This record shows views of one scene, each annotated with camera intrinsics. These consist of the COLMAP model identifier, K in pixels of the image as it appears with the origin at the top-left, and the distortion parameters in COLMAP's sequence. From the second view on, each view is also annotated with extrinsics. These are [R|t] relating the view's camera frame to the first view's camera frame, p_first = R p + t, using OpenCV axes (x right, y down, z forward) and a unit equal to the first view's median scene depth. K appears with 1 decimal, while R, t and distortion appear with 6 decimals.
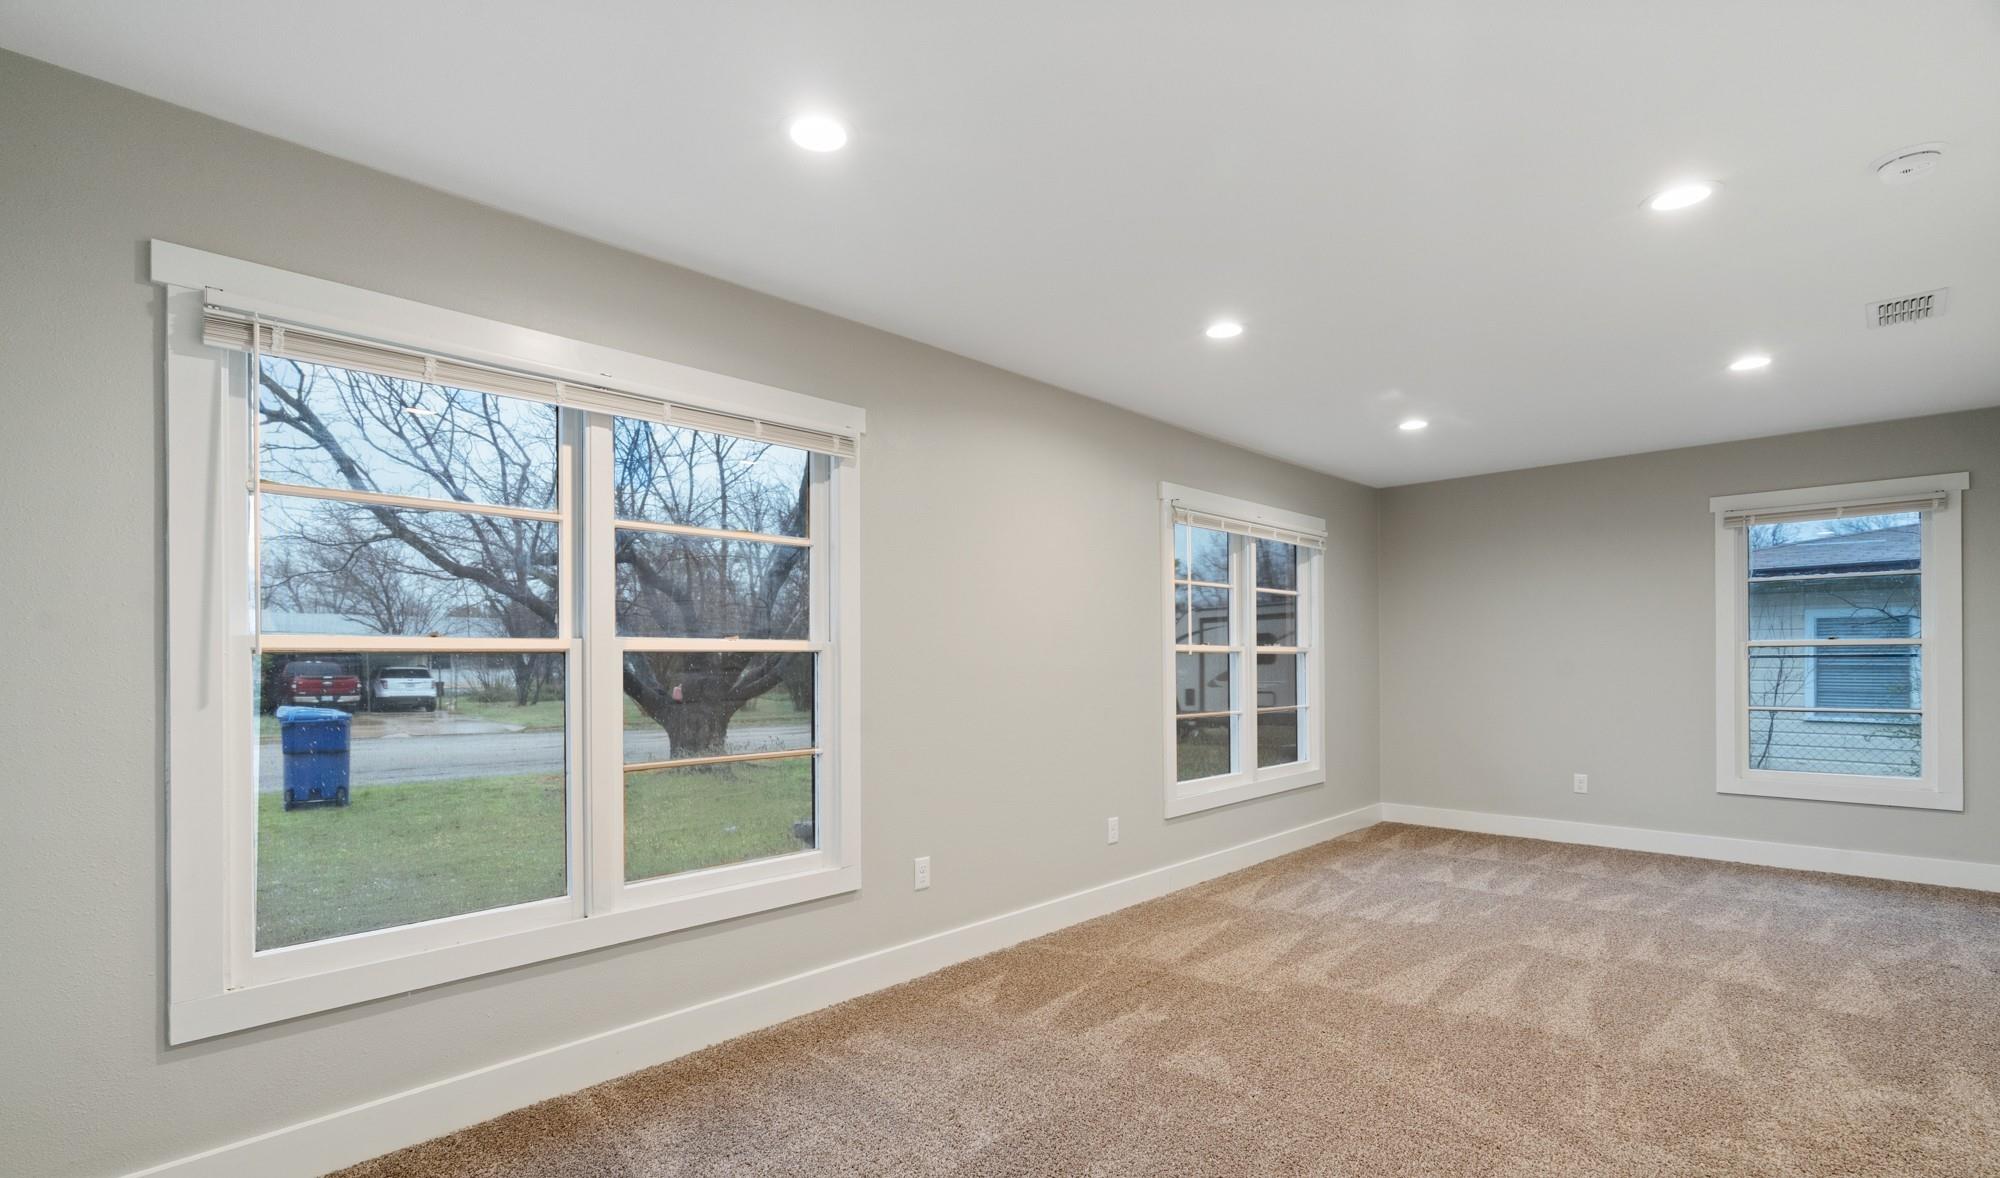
lens RADIAL K [[919.2, 0, 999.5], [0, 919.2, 658.6], [0, 0, 1]] dist [-0.000471, -0.000061]
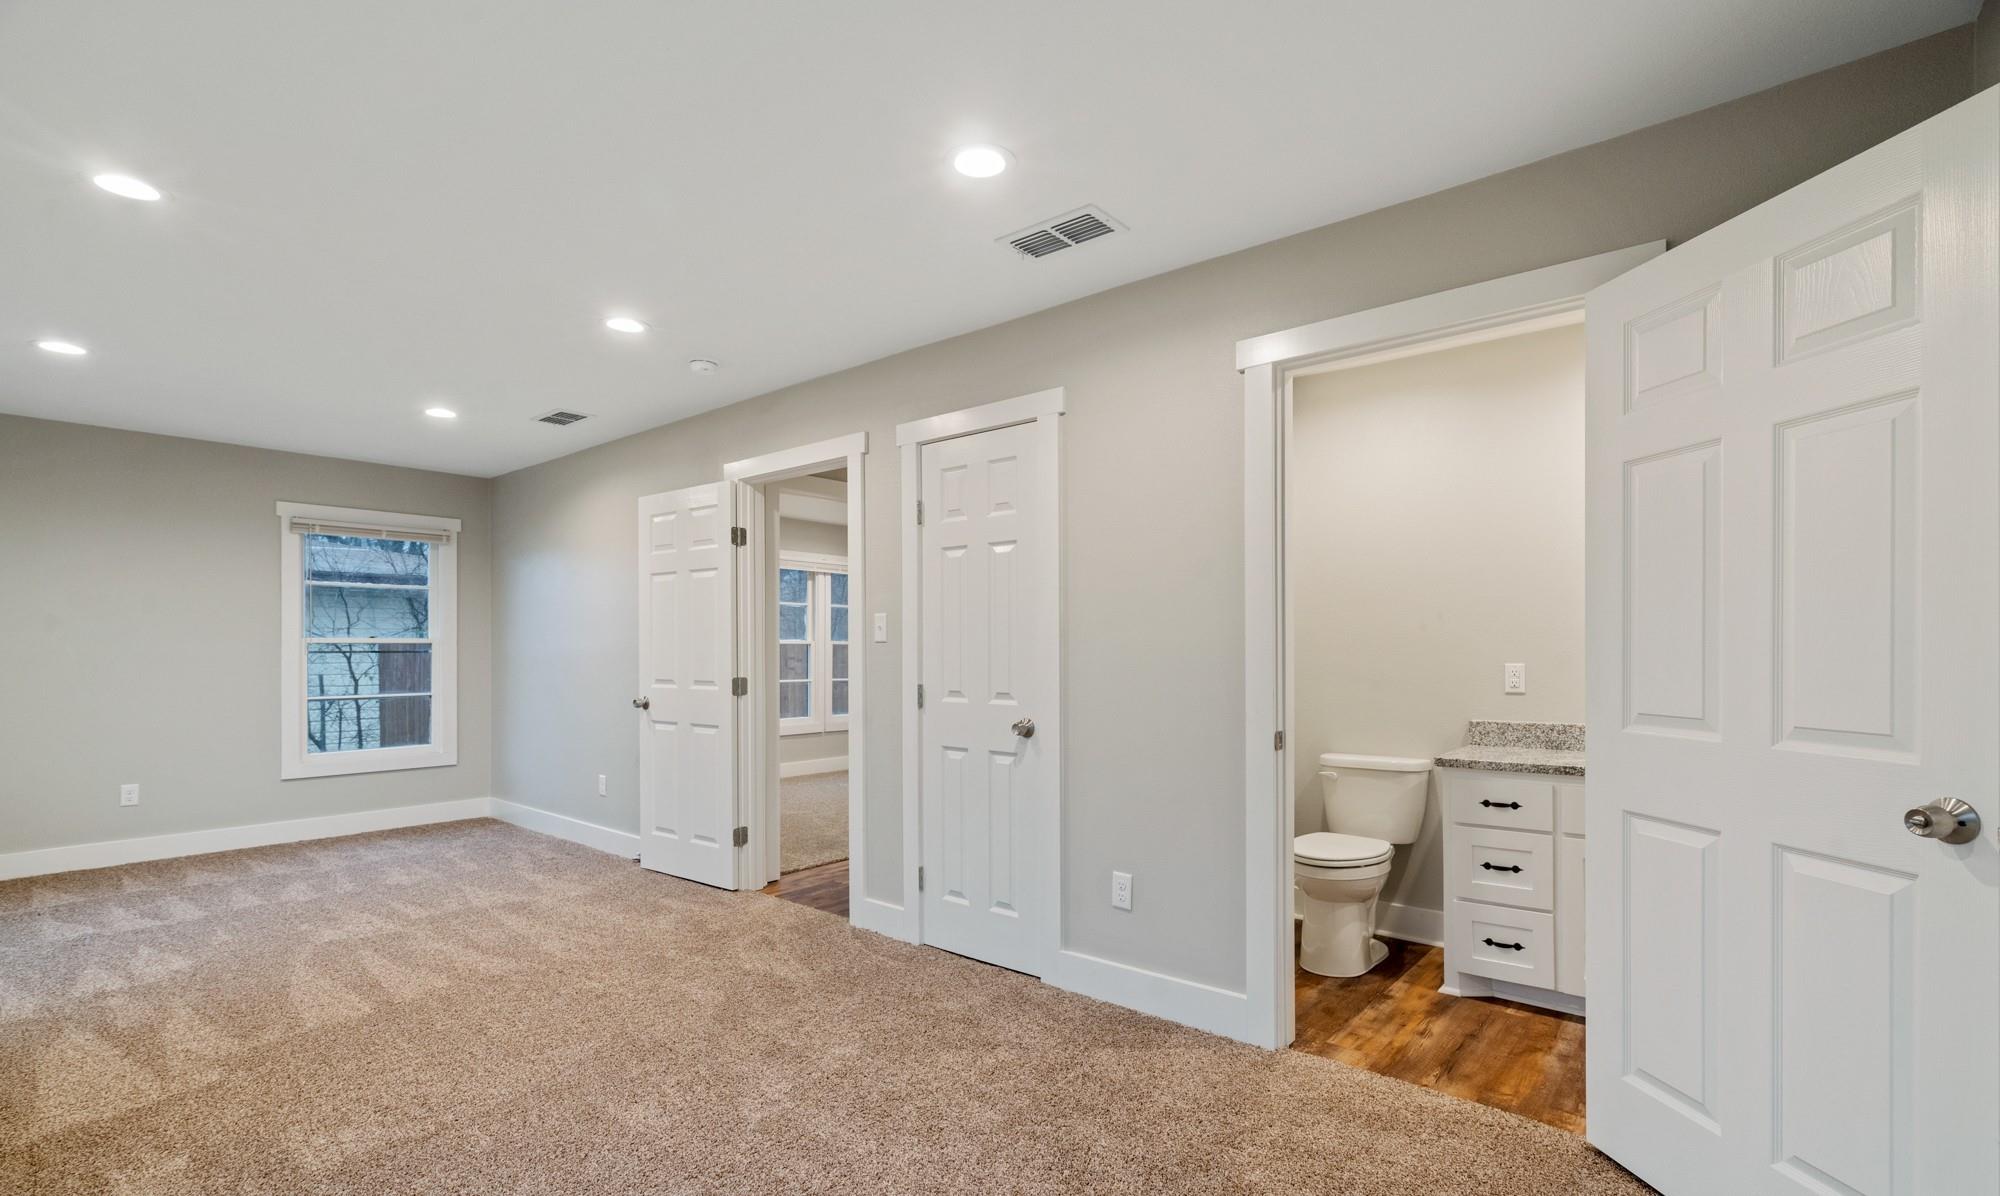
lens RADIAL K [[915.8, 0, 999.0], [0, 915.8, 661.9], [0, 0, 1]] dist [0.002365, 0.000152]
pose [[-0.075614, -0.006213, 0.997118, -0.386970], [-0.000162, 0.999981, 0.006219, 0.002884], [-0.997137, 0.000308, -0.075613, 0.290450]]
